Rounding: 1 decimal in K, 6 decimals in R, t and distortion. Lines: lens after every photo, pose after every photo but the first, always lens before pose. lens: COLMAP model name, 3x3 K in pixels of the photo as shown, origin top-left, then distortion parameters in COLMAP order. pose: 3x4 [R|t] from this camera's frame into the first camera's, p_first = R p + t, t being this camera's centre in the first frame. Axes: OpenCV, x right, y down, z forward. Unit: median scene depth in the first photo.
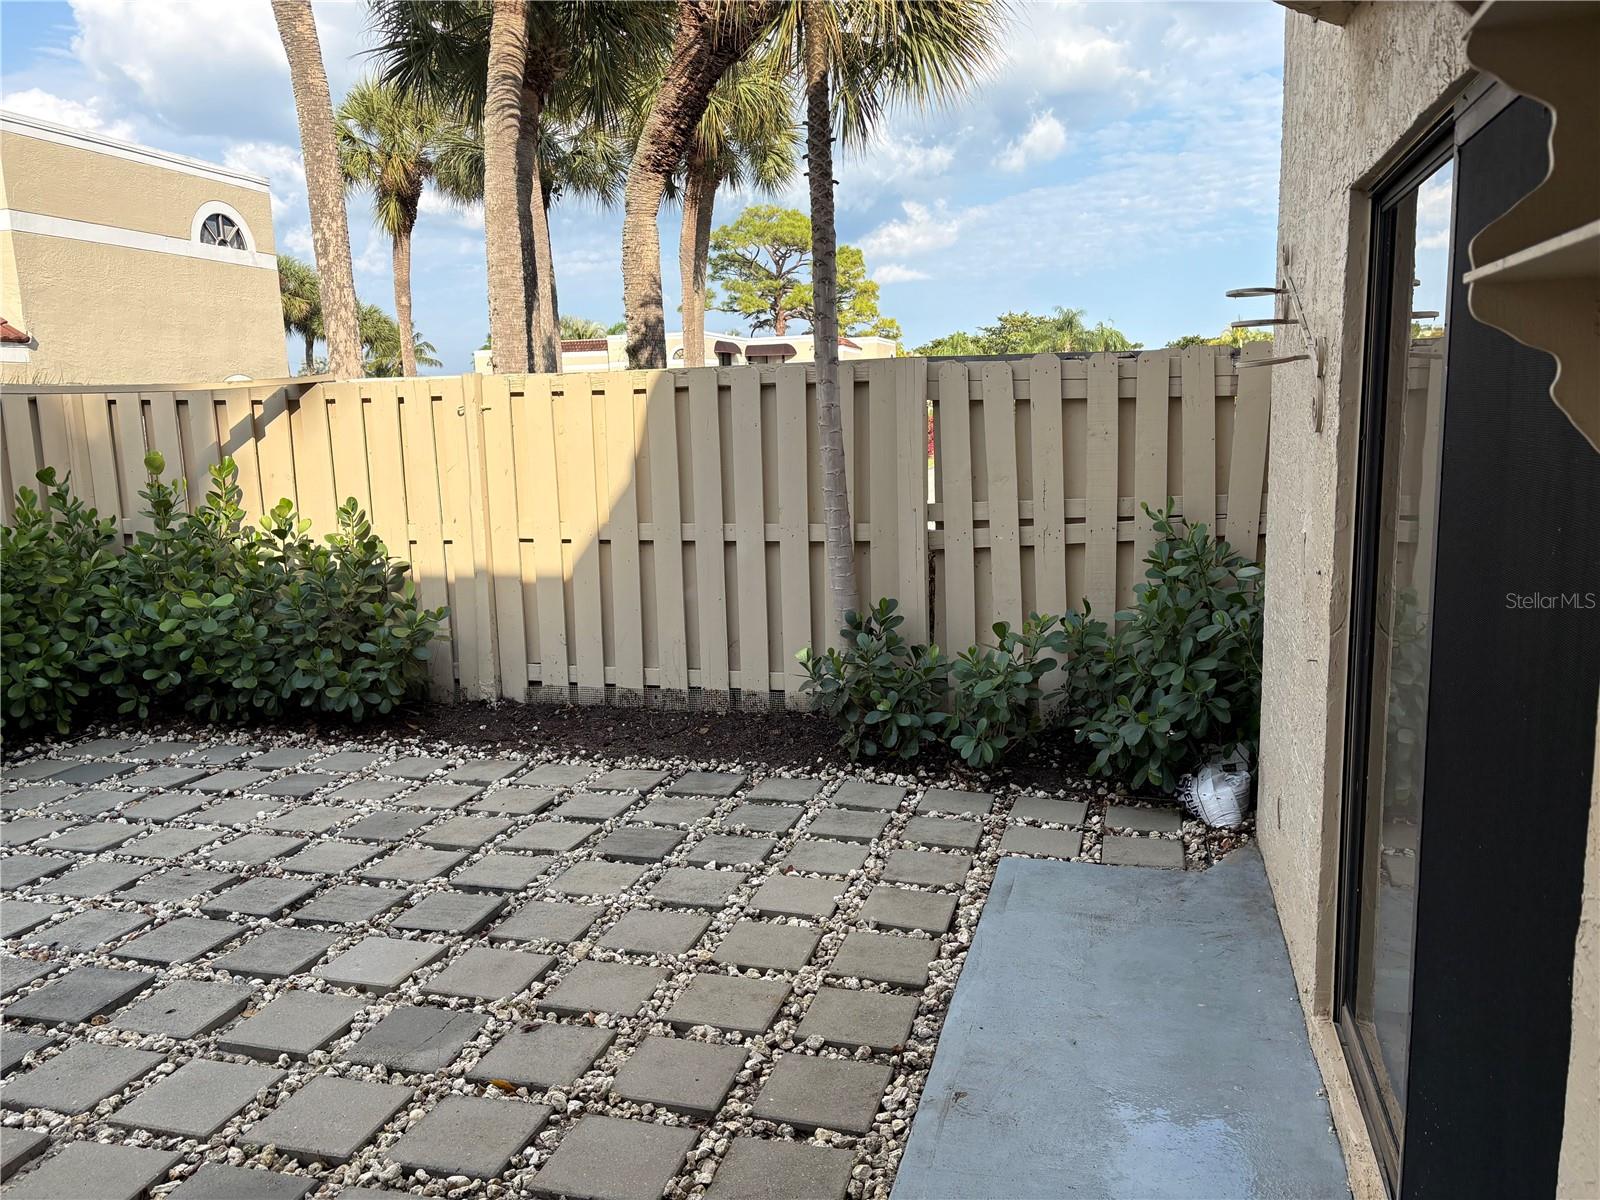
lens RADIAL K [[1230.3, 0, 800.0], [0, 1230.3, 600.0], [0, 0, 1]] dist [0.023548, -0.000583]
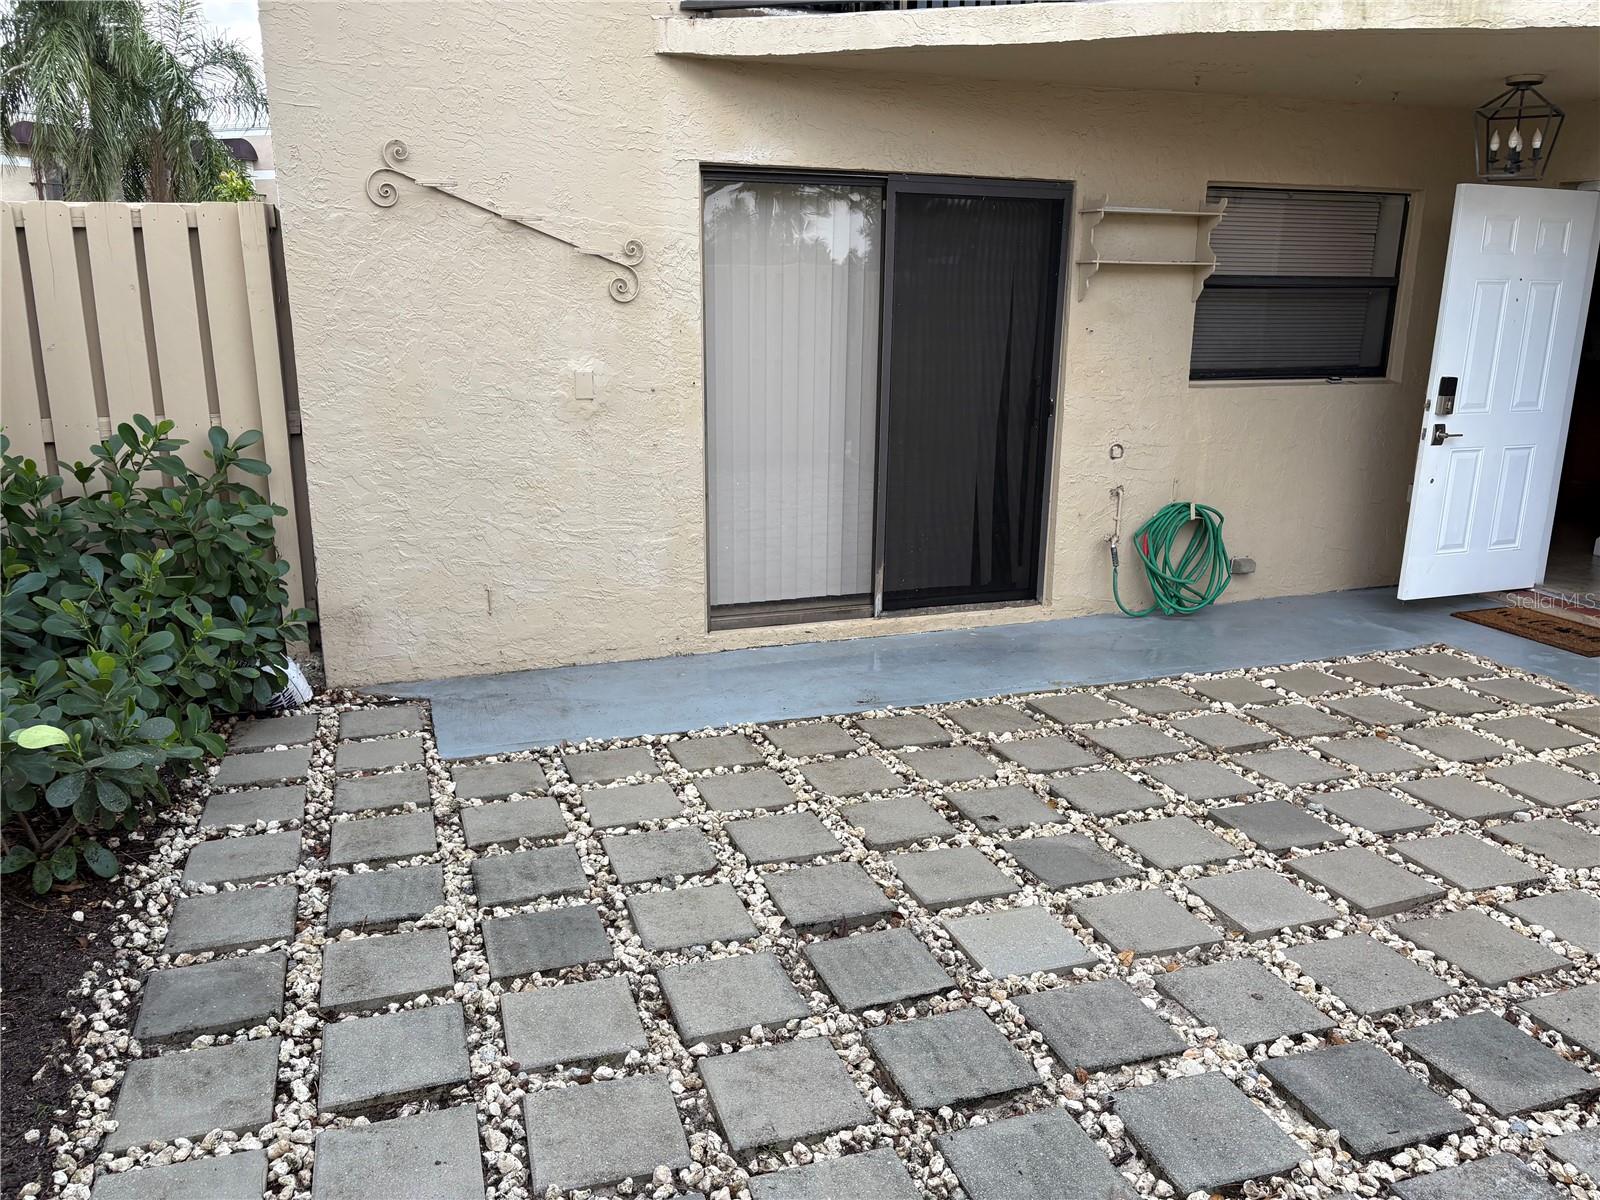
lens RADIAL K [[1202.5, 0, 800.0], [0, 1202.5, 600.0], [0, 0, 1]] dist [-0.000744, 0.001971]
pose [[-0.579487, -0.181844, 0.794436, -0.693474], [0.127637, 0.942511, 0.308840, -0.155589], [-0.804925, 0.280368, -0.522962, 1.190292]]
